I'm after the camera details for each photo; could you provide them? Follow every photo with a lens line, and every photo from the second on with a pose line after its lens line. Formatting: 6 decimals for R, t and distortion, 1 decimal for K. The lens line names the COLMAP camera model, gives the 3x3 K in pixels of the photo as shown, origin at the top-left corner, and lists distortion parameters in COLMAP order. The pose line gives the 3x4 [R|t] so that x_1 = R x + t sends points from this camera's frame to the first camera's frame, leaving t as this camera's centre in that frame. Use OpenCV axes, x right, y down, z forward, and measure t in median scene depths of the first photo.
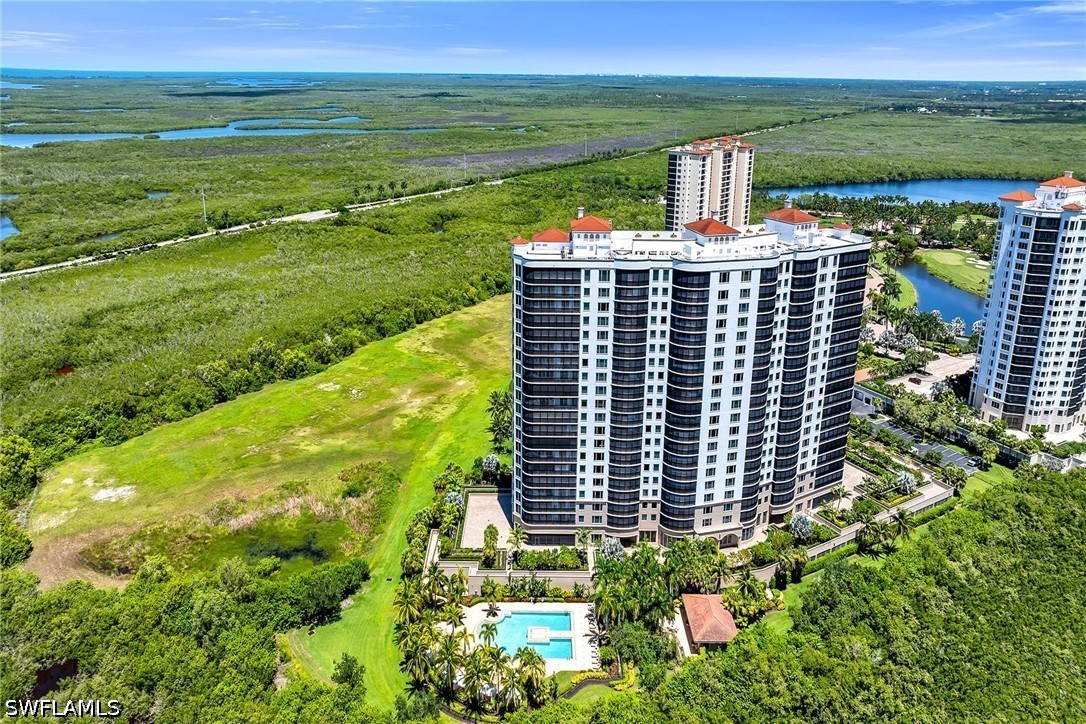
lens RADIAL K [[765.8, 0, 528.6], [0, 765.8, 307.4], [0, 0, 1]] dist [0.003444, 0.001842]
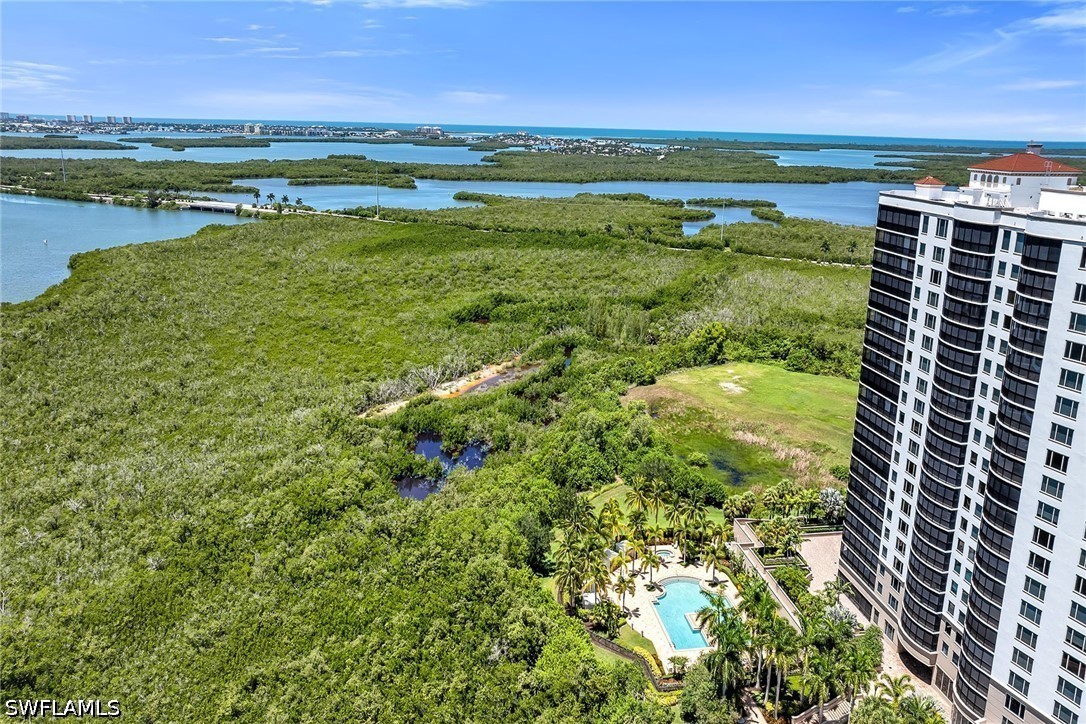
lens RADIAL K [[761.6, 0, 542.3], [0, 761.6, 321.8], [0, 0, 1]] dist [-0.041448, 0.056212]
pose [[0.154290, 0.244893, -0.957195, 0.640481], [-0.311207, 0.931528, 0.188163, 0.017289], [0.937734, 0.268854, 0.219938, 0.513504]]
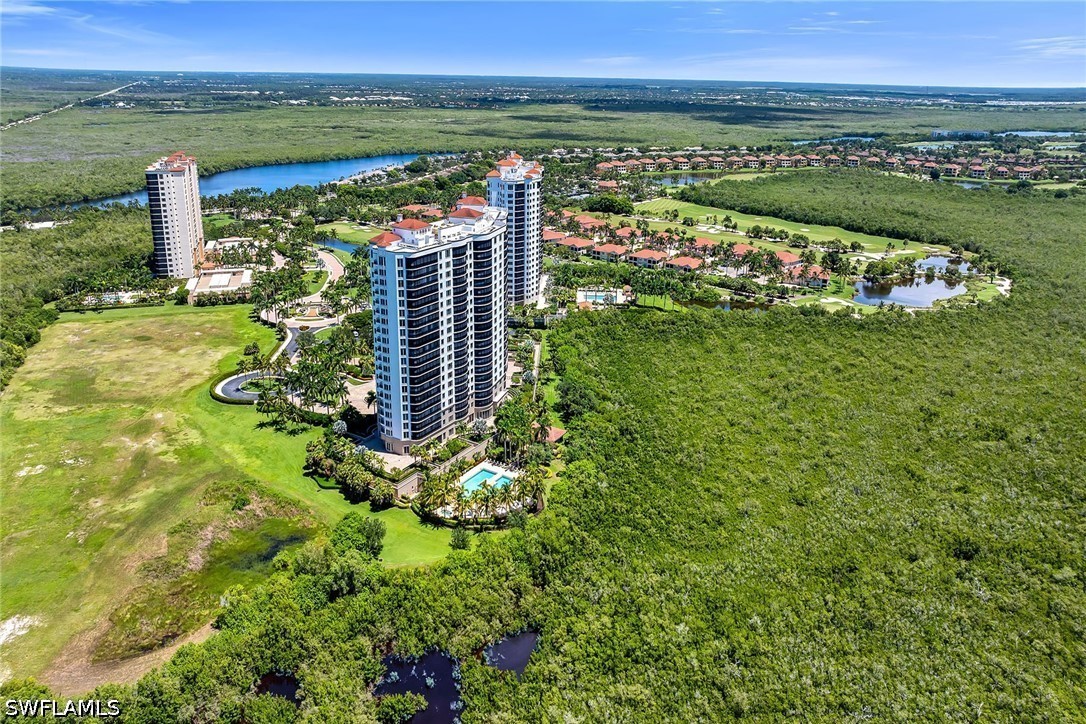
lens RADIAL K [[761.6, 0, 542.3], [0, 761.6, 321.8], [0, 0, 1]] dist [-0.041448, 0.056212]
pose [[0.546031, -0.266977, 0.794087, -0.973223], [0.240838, 0.957875, 0.156439, -0.095981], [-0.802401, 0.105826, 0.587327, -0.035012]]
